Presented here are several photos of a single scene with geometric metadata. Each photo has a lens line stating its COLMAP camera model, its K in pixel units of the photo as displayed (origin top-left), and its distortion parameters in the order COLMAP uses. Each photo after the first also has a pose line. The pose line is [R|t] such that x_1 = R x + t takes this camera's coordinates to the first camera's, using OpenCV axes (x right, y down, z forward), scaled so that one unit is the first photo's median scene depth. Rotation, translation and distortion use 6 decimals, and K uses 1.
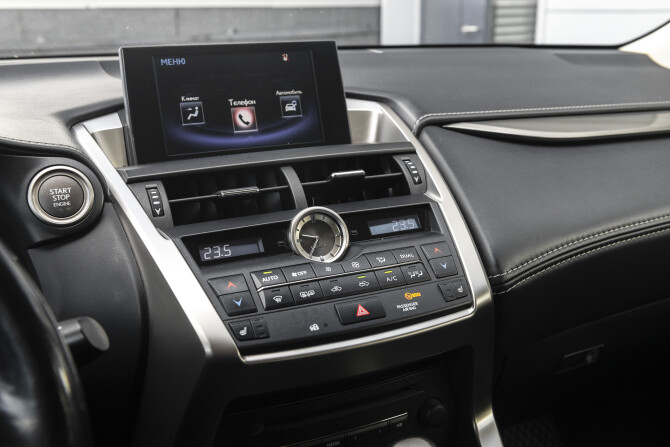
lens RADIAL K [[754.0, 0, 336.6], [0, 754.0, 227.0], [0, 0, 1]] dist [0.000307, 0.000000]
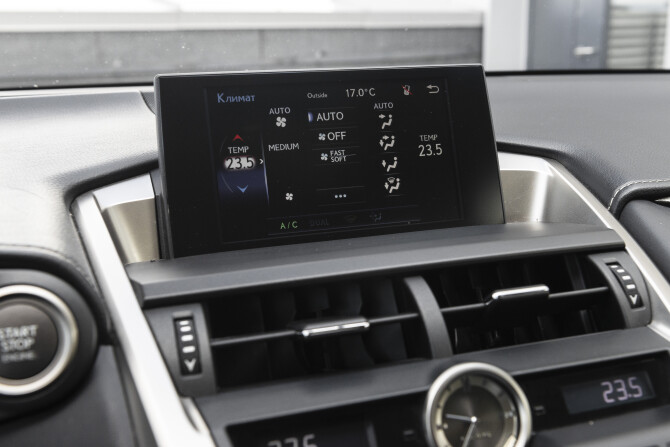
lens RADIAL K [[754.0, 0, 333.2], [0, 754.0, 225.6], [0, 0, 1]] dist [0.000307, 0.000000]
pose [[0.993450, 0.022770, -0.111977, -0.059257], [-0.026297, 0.999200, -0.030123, -0.092950], [0.111202, 0.032870, 0.993254, 0.377345]]
